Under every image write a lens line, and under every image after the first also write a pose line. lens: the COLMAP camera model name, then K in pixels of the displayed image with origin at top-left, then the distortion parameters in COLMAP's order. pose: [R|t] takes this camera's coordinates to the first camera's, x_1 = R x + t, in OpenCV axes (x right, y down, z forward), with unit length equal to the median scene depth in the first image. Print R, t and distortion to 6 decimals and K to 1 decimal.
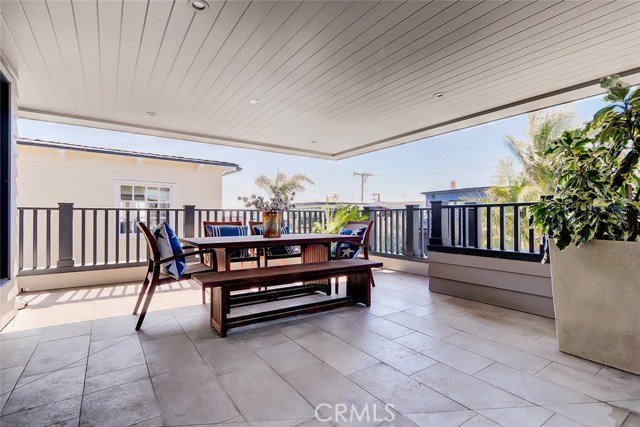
lens RADIAL K [[307.4, 0, 309.5], [0, 307.4, 216.1], [0, 0, 1]] dist [0.005444, -0.002513]
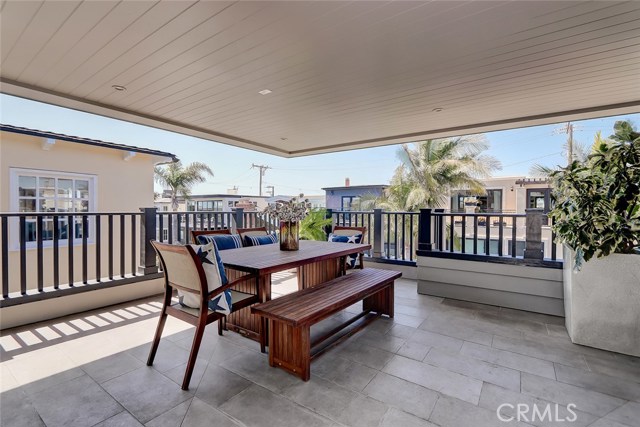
lens RADIAL K [[307.4, 0, 303.9], [0, 307.4, 219.8], [0, 0, 1]] dist [0.005444, -0.002513]
pose [[0.940968, -0.001385, 0.338493, -0.326212], [-0.012240, 0.999198, 0.038113, -0.044851], [-0.338274, -0.040006, 0.940197, 0.128670]]
